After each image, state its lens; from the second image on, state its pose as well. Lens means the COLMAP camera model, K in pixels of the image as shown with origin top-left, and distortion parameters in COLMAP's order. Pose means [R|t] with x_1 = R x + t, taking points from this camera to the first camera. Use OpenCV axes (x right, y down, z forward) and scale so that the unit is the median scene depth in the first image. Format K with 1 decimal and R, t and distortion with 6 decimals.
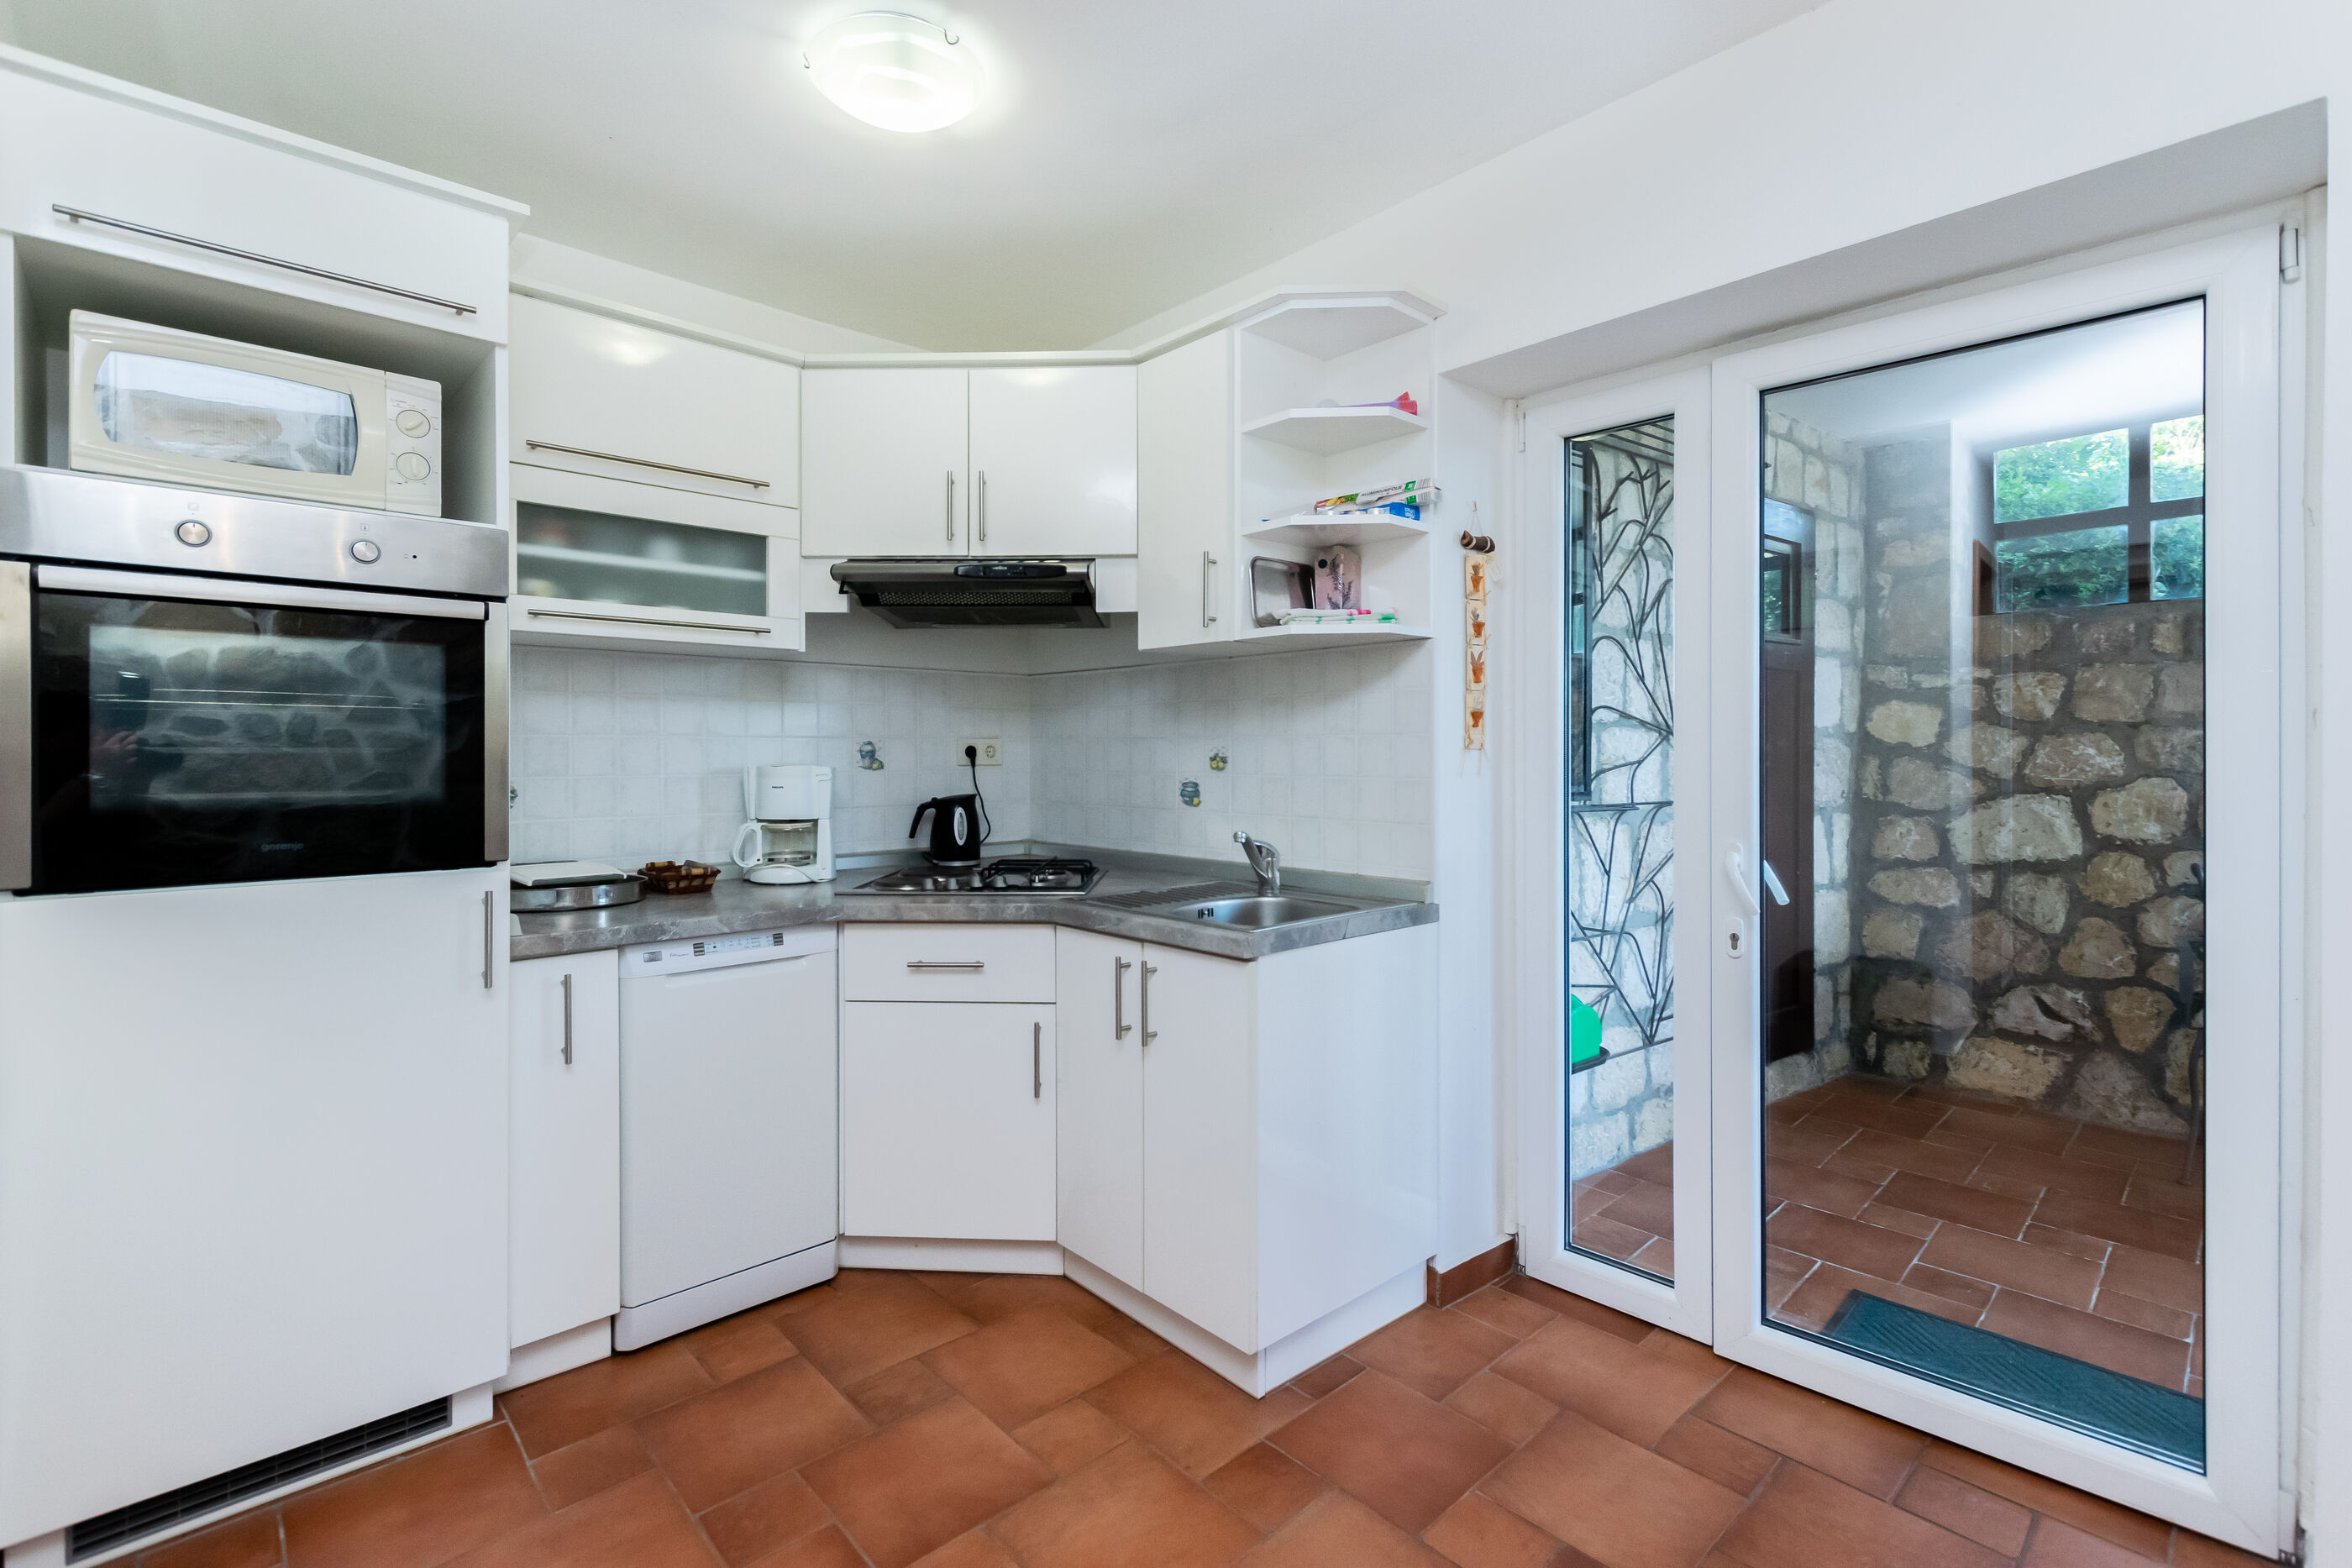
lens RADIAL K [[1063.0, 0, 1164.7], [0, 1063.0, 777.8], [0, 0, 1]] dist [0.001682, 0.000158]
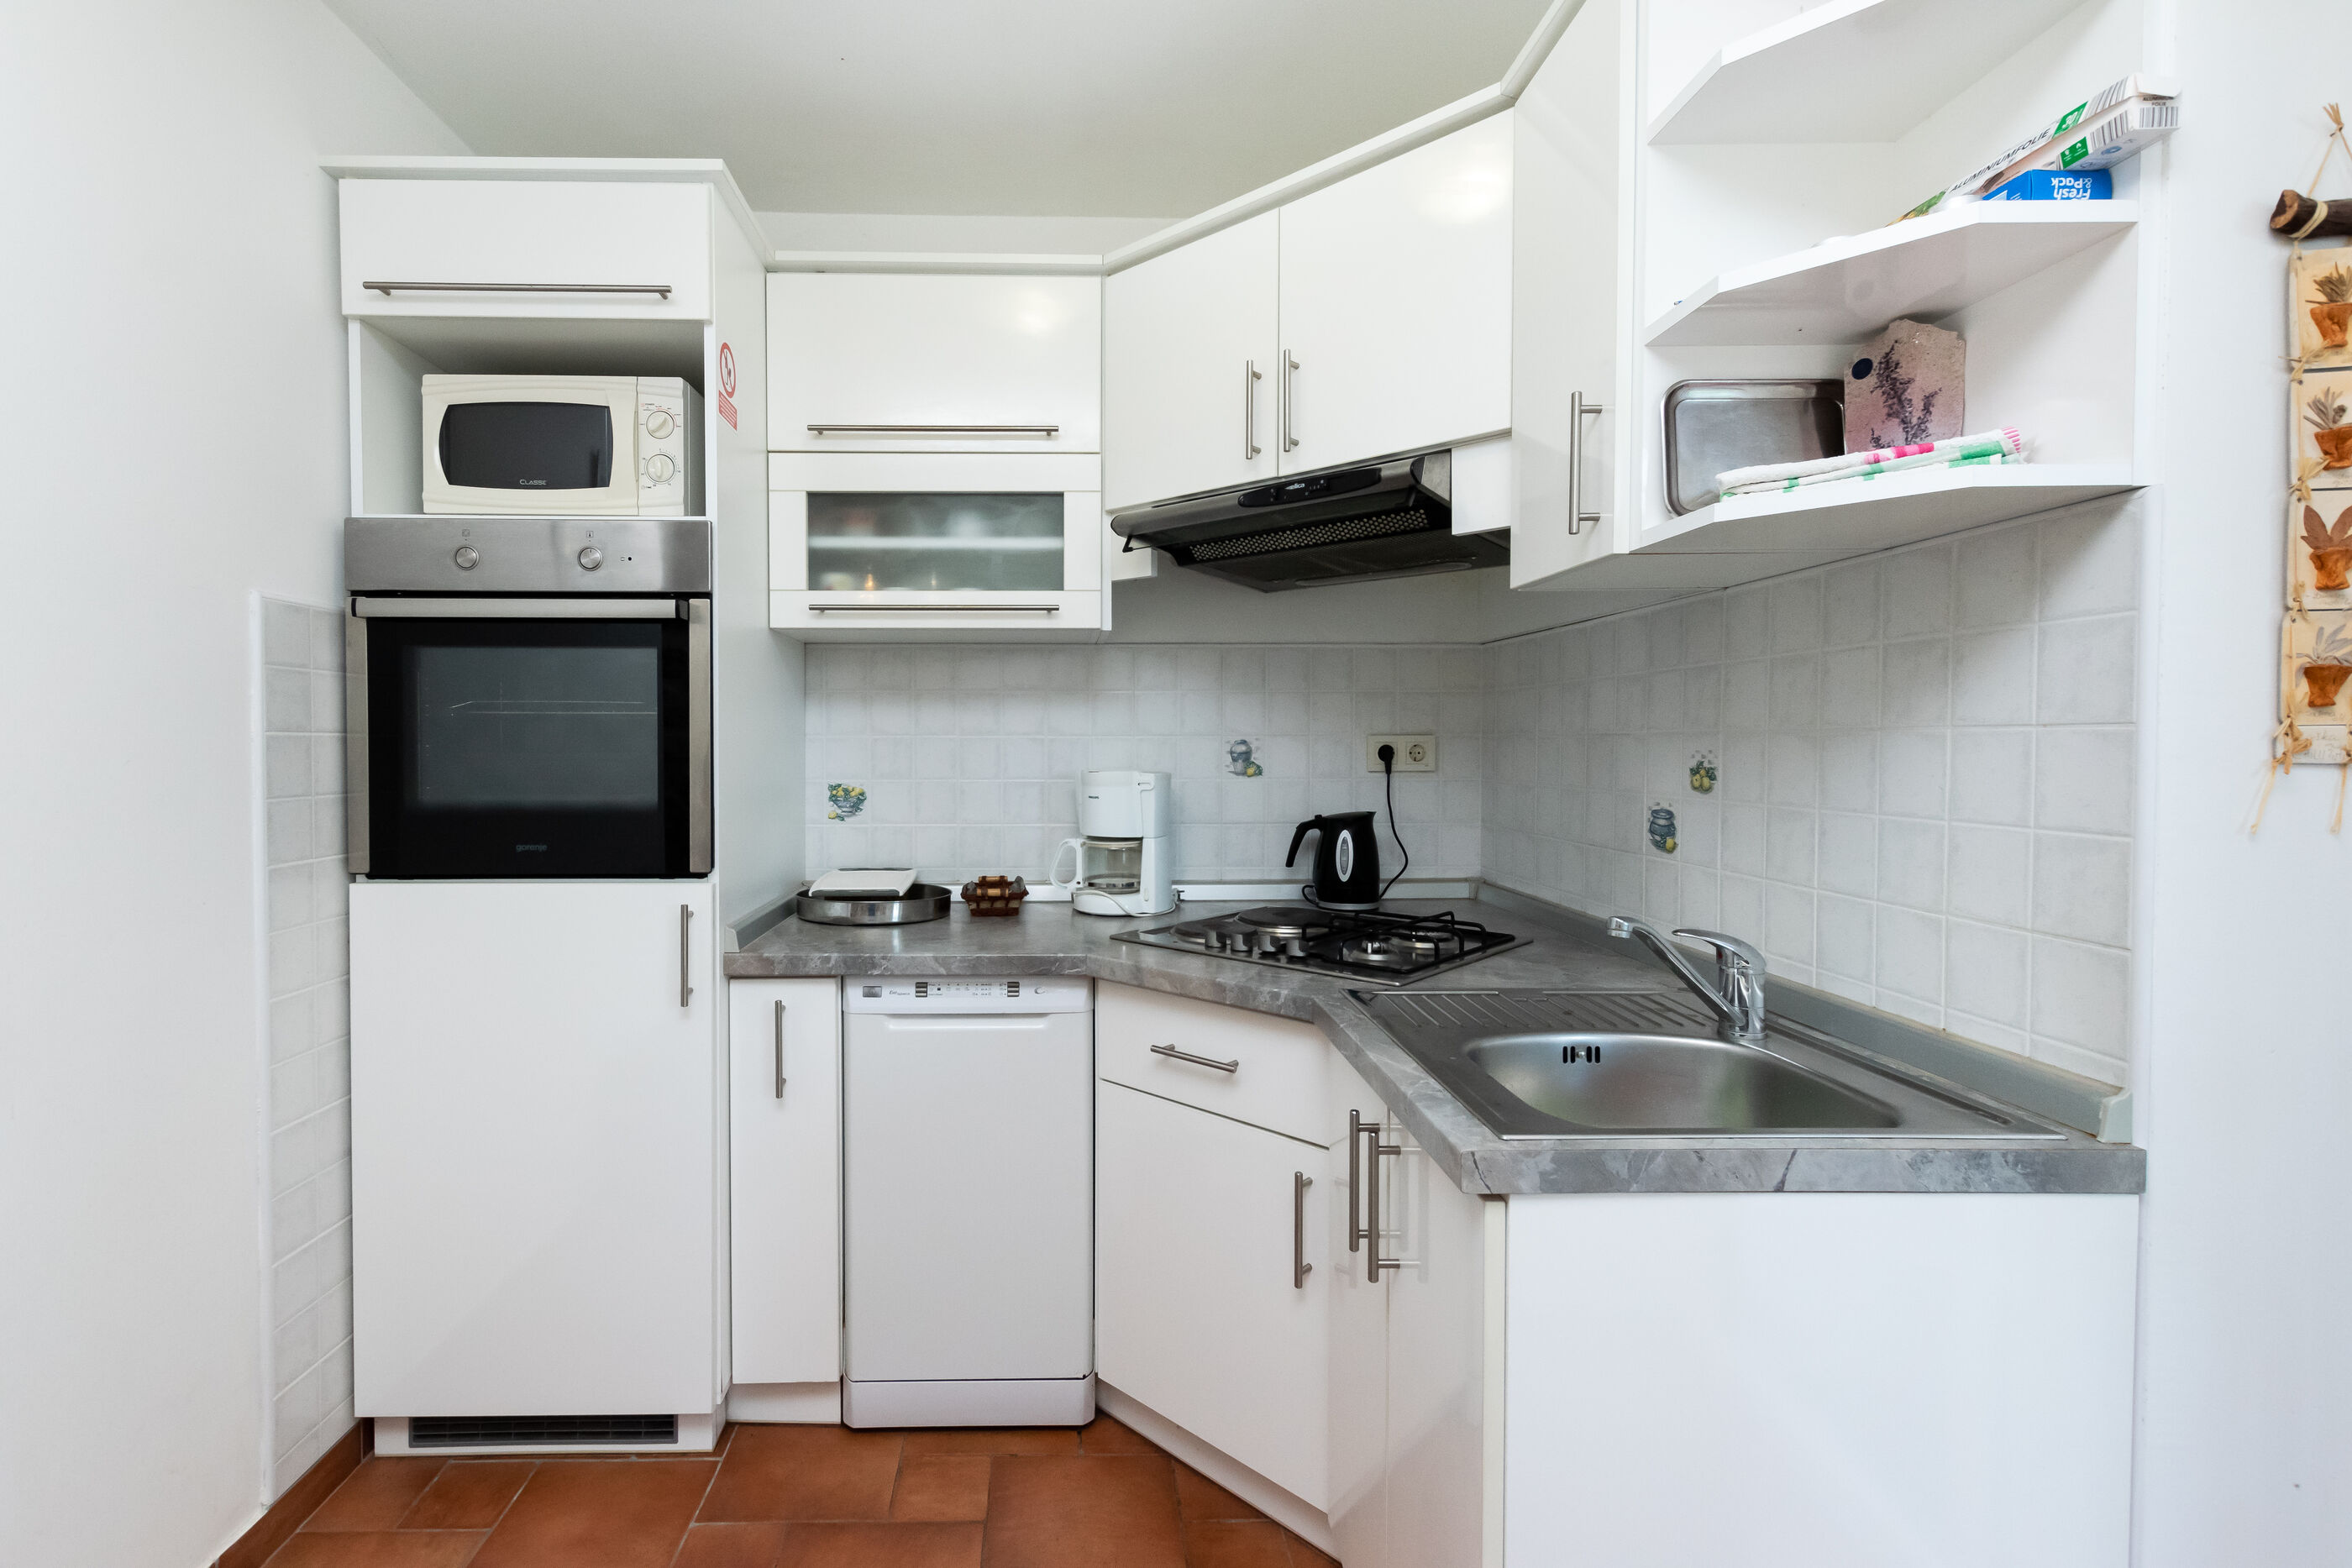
lens RADIAL K [[1063.0, 0, 1164.7], [0, 1063.0, 777.8], [0, 0, 1]] dist [0.001682, 0.000158]
pose [[0.748785, 0.022803, -0.662420, 0.234633], [-0.015039, 0.999735, 0.017415, -0.022392], [0.662642, -0.003078, 0.748930, 0.437349]]
